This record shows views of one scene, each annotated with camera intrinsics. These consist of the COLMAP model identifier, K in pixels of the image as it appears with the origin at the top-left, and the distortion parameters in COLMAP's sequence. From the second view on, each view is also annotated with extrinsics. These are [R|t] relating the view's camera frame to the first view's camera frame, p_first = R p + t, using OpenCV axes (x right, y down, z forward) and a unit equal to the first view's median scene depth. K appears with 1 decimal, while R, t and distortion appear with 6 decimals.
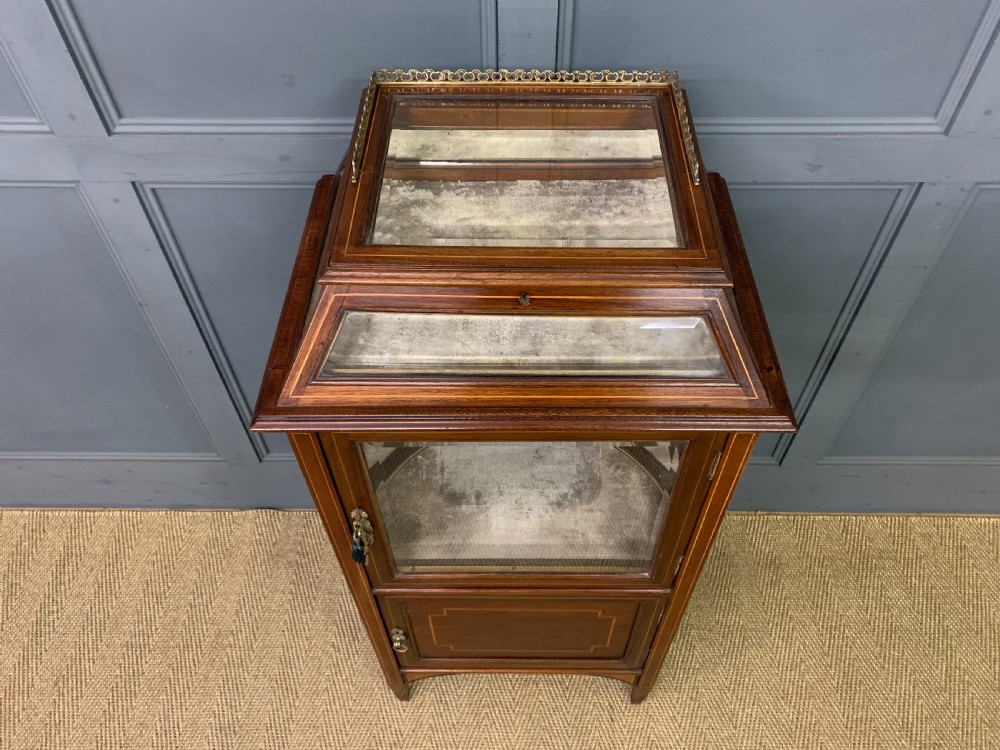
lens RADIAL K [[779.1, 0, 502.8], [0, 779.1, 379.5], [0, 0, 1]] dist [0.003873, 0.003919]
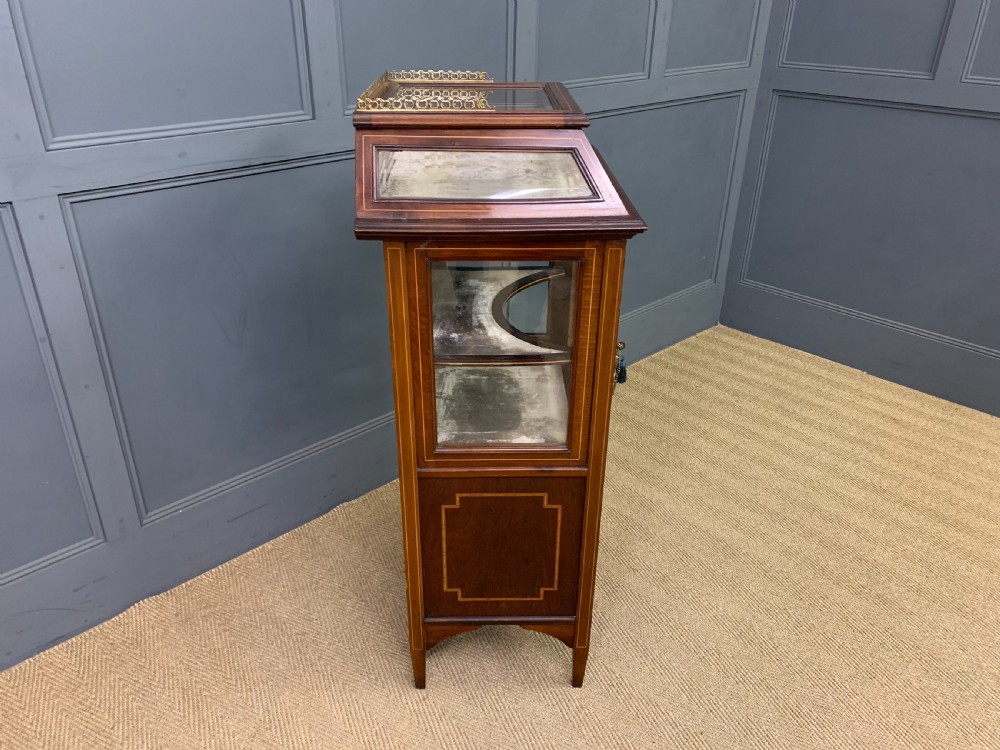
lens RADIAL K [[767.9, 0, 503.0], [0, 767.9, 377.6], [0, 0, 1]] dist [0.071467, -0.082119]
pose [[0.714785, -0.309786, 0.626989, -0.917782], [0.527298, 0.827657, -0.192201, 0.648502], [-0.459390, 0.467992, 0.754947, -0.124844]]
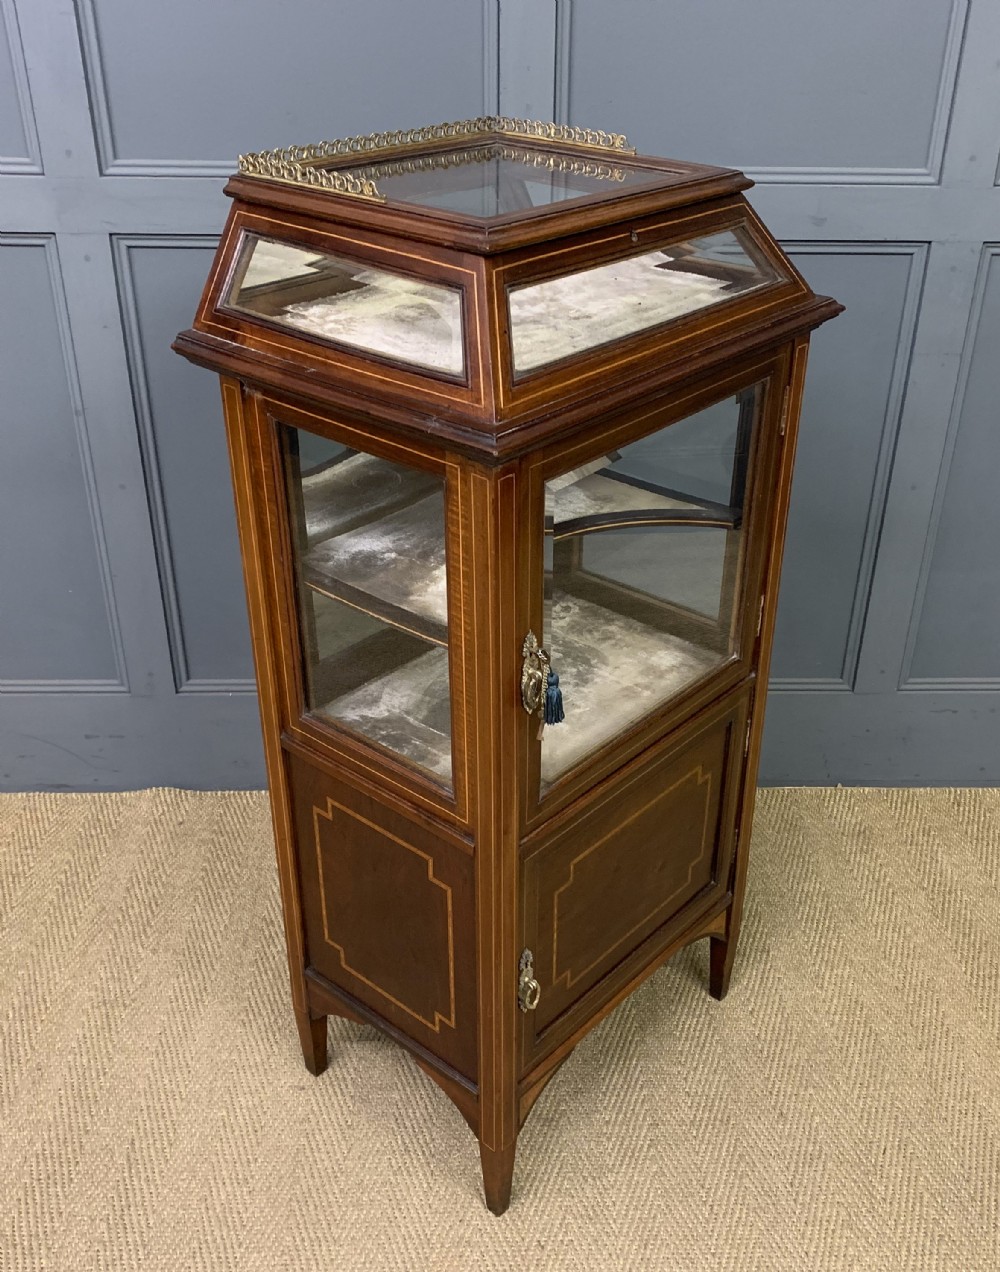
lens RADIAL K [[1346.0, 0, 534.9], [0, 1346.0, 650.3], [0, 0, 1]] dist [0.006397, -0.000250]
pose [[0.998734, -0.001991, 0.050267, -0.048663], [0.019323, 0.937747, -0.346780, 0.877124], [-0.046448, 0.347313, 0.936598, -0.417870]]
